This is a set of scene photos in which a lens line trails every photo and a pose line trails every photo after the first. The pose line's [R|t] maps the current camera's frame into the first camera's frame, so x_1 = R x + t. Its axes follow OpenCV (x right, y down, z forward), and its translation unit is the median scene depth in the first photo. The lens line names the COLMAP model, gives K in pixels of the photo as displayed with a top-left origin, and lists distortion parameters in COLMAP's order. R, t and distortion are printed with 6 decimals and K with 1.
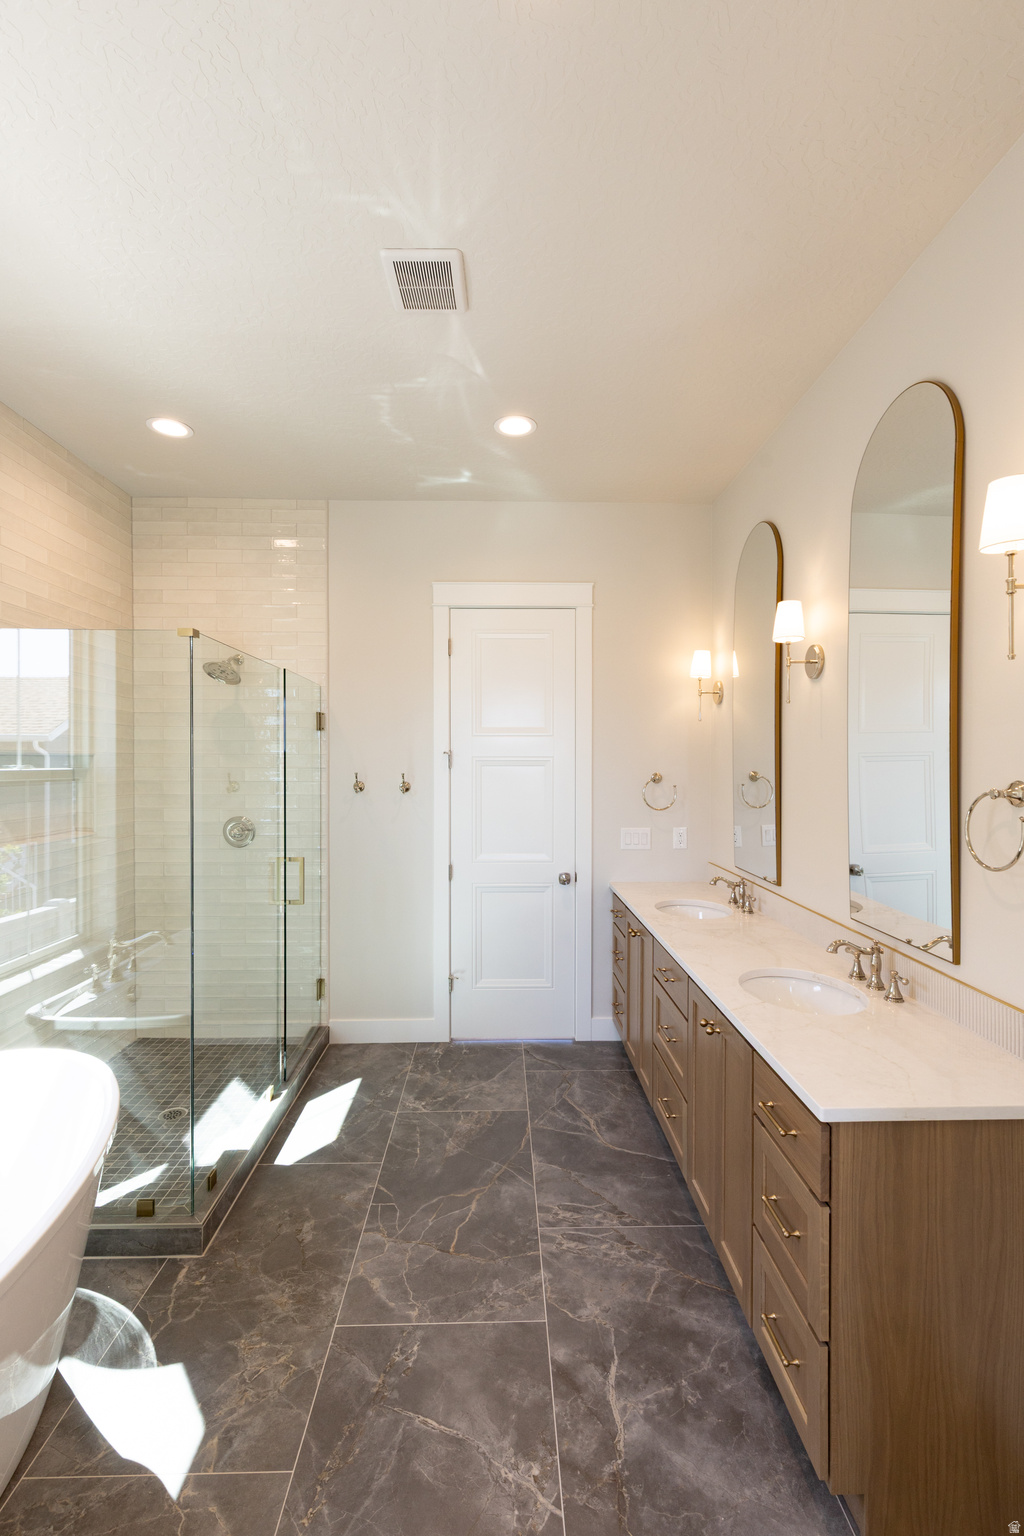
lens RADIAL K [[698.9, 0, 509.1], [0, 698.9, 763.8], [0, 0, 1]] dist [0.001982, -0.000663]
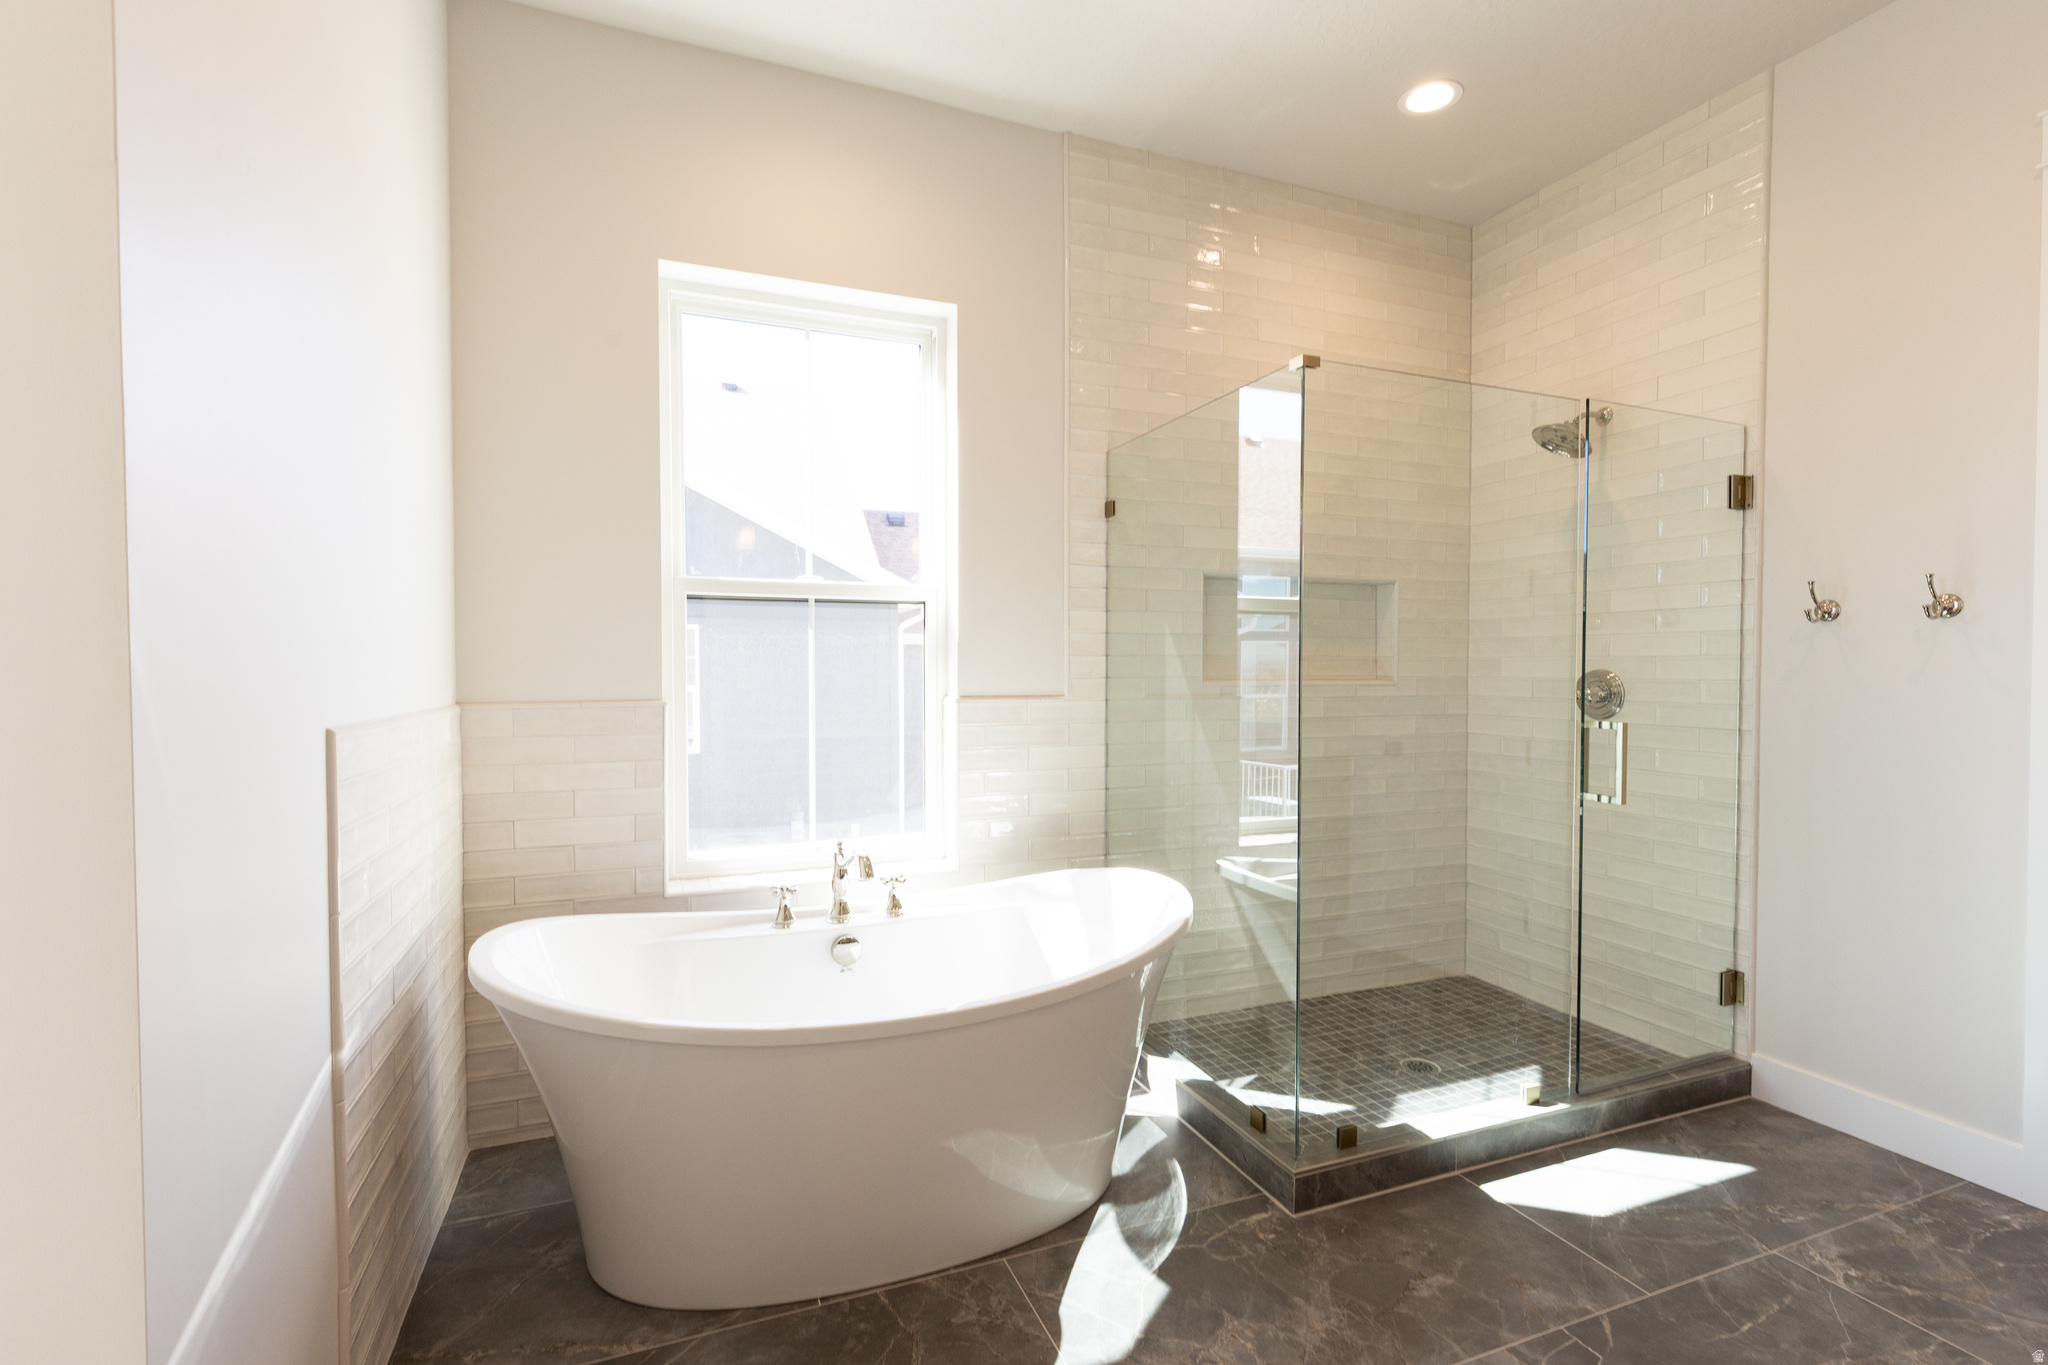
lens RADIAL K [[931.9, 0, 1023.2], [0, 931.9, 684.1], [0, 0, 1]] dist [0.001982, -0.000663]
pose [[0.348351, 0.017203, -0.937206, 0.291351], [-0.009702, 0.999844, 0.014747, 0.111989], [0.937314, 0.003956, 0.348463, 0.319252]]
